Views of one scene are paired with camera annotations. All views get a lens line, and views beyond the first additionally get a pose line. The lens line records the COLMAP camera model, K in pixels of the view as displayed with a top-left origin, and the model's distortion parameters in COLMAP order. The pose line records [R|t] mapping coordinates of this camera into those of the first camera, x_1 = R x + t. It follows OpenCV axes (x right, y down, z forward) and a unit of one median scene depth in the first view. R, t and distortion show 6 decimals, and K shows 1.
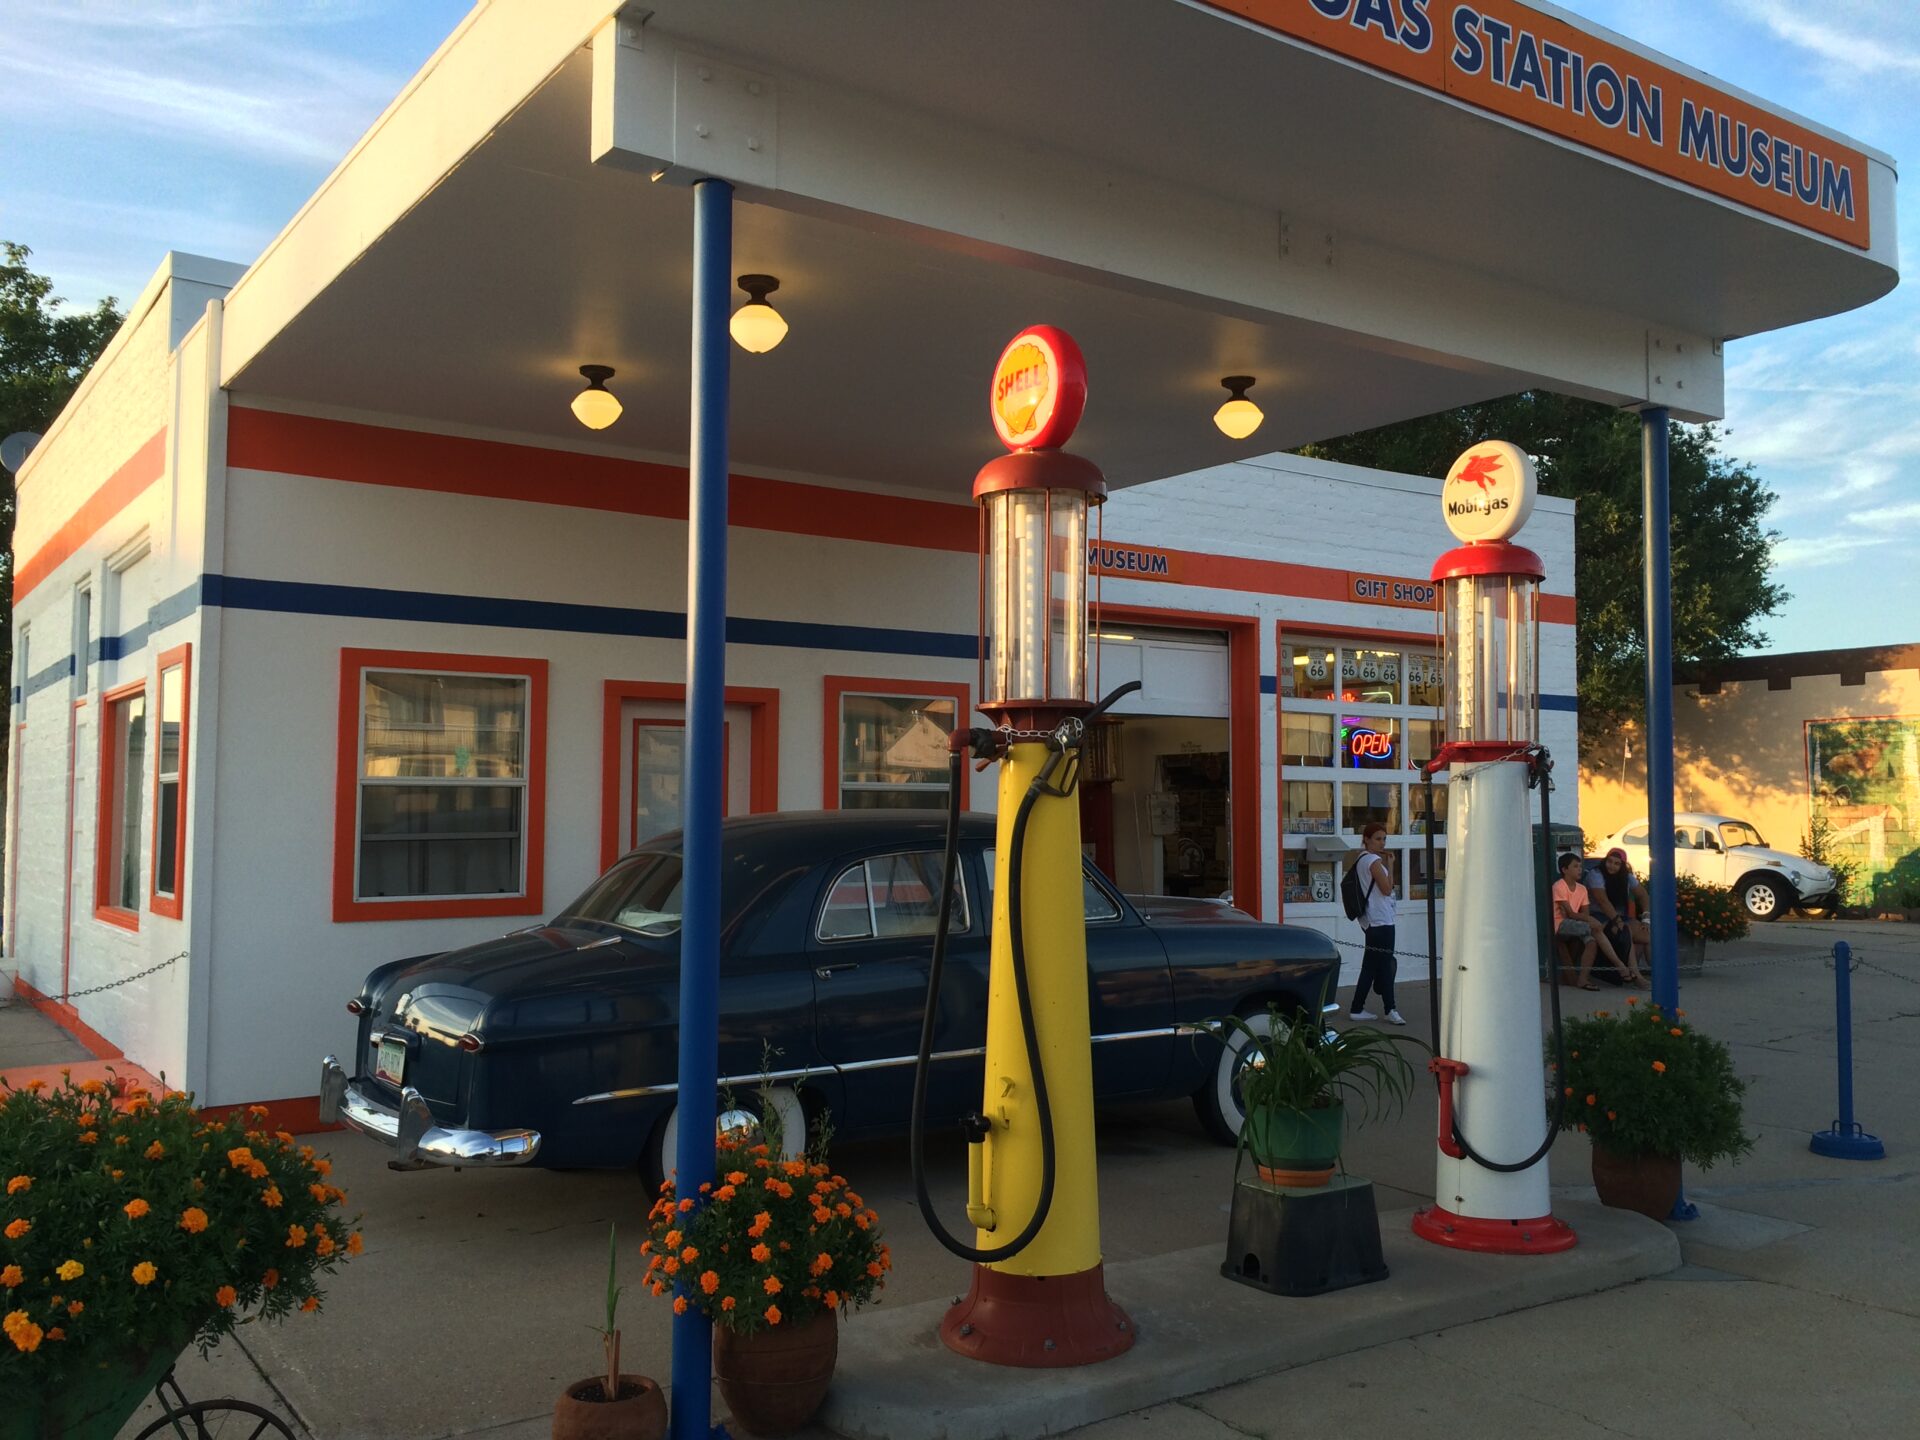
lens RADIAL K [[1638.3, 0, 958.1], [0, 1638.3, 718.0], [0, 0, 1]] dist [0.050862, 0.006521]
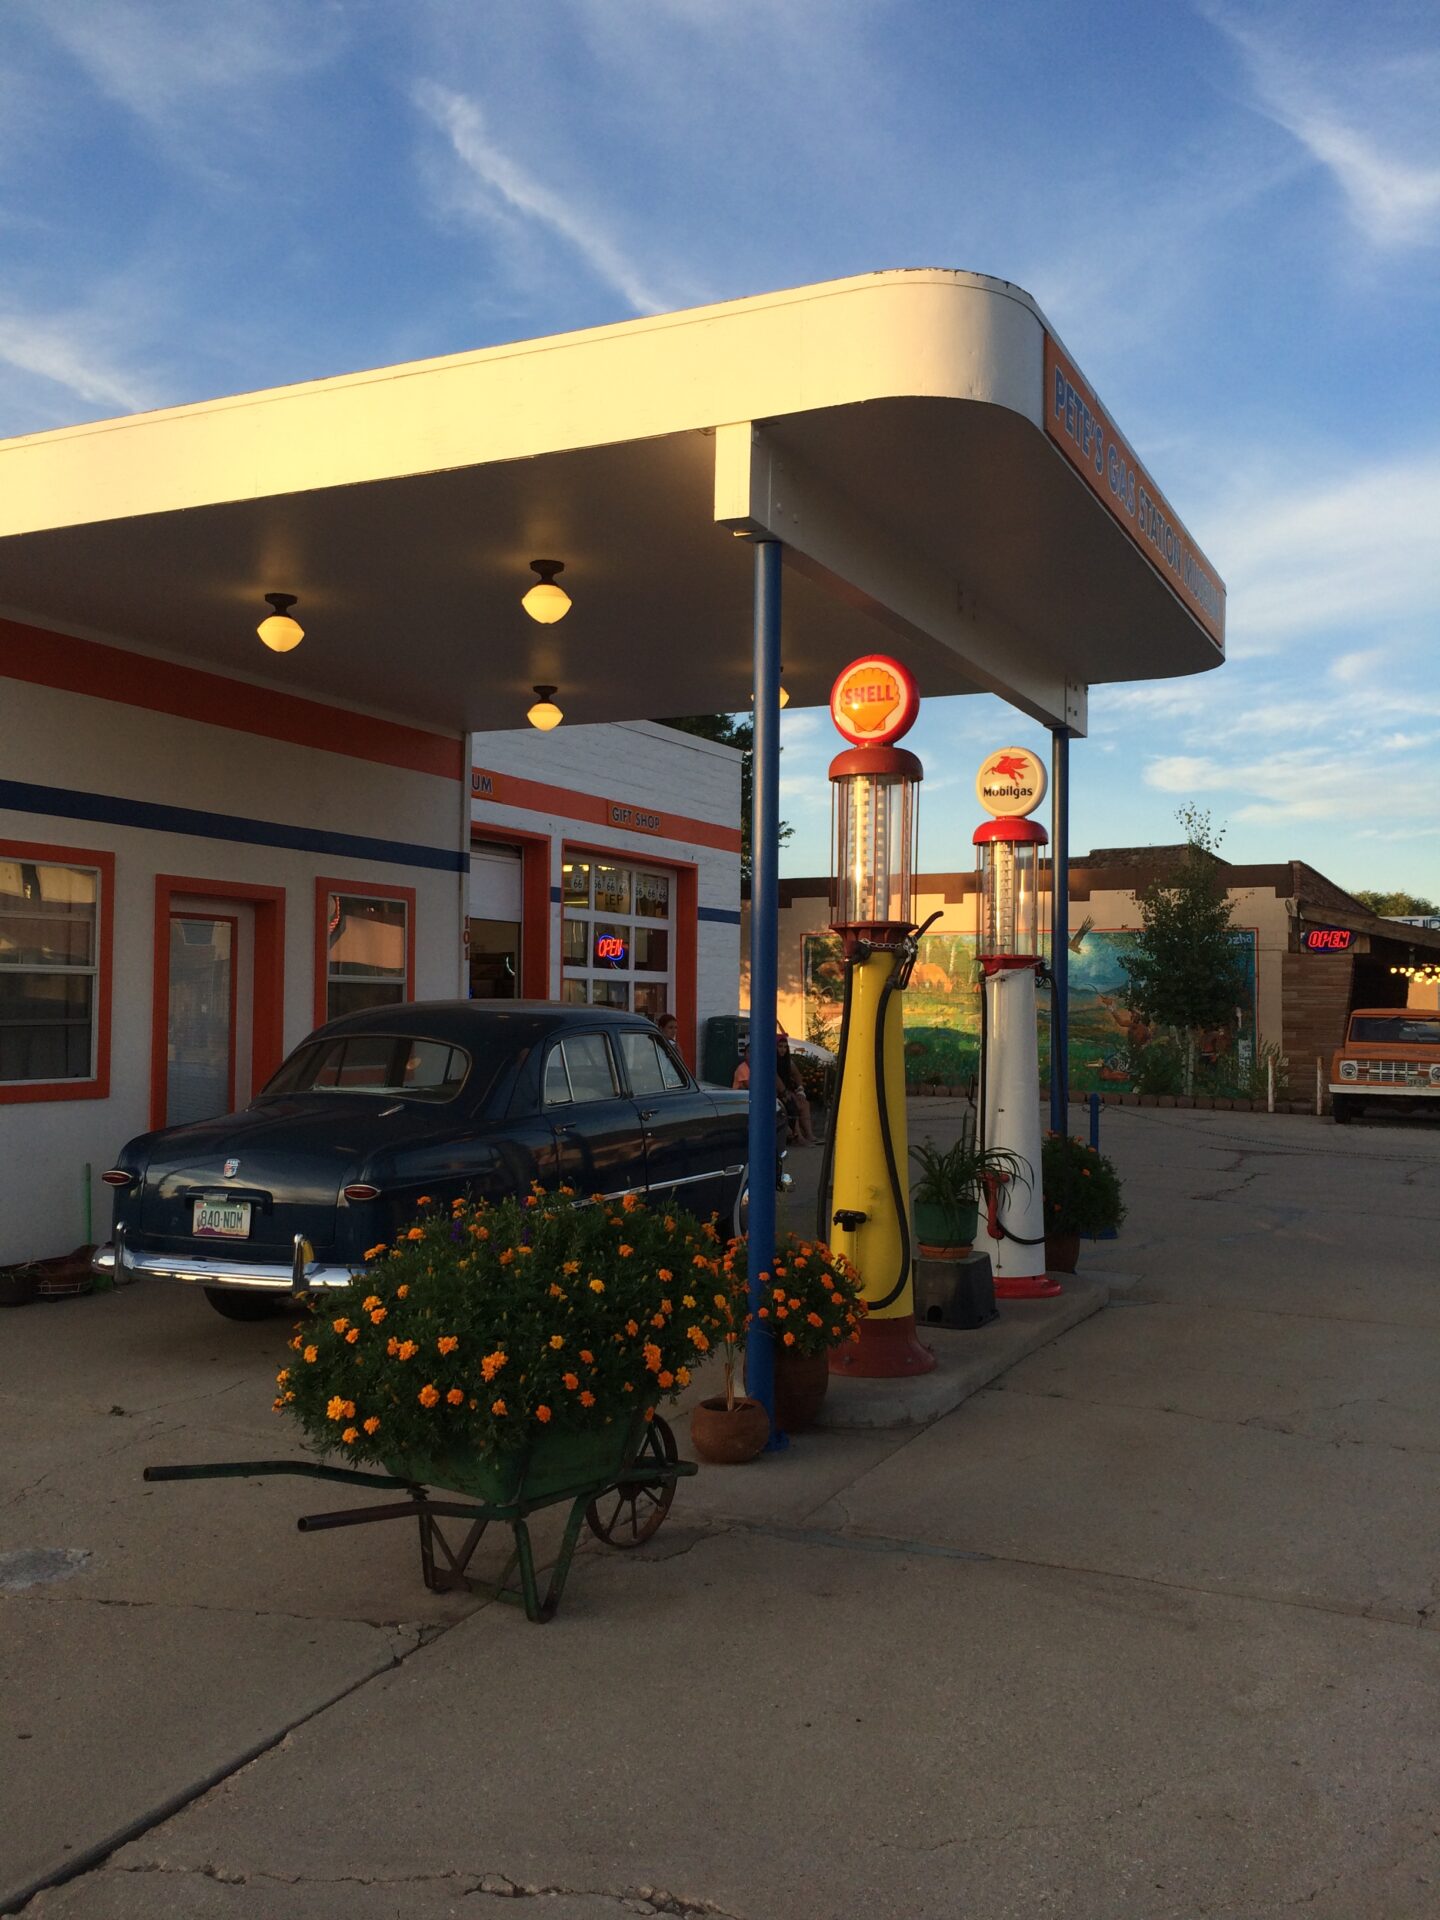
lens RADIAL K [[1638.3, 0, 725.6], [0, 1638.3, 967.2], [0, 0, 1]] dist [0.050862, 0.006521]
pose [[0.872210, 0.017128, 0.488831, -0.413888], [-0.032565, 0.999203, 0.023094, 0.000059], [-0.488045, -0.036062, 0.872073, -0.094965]]
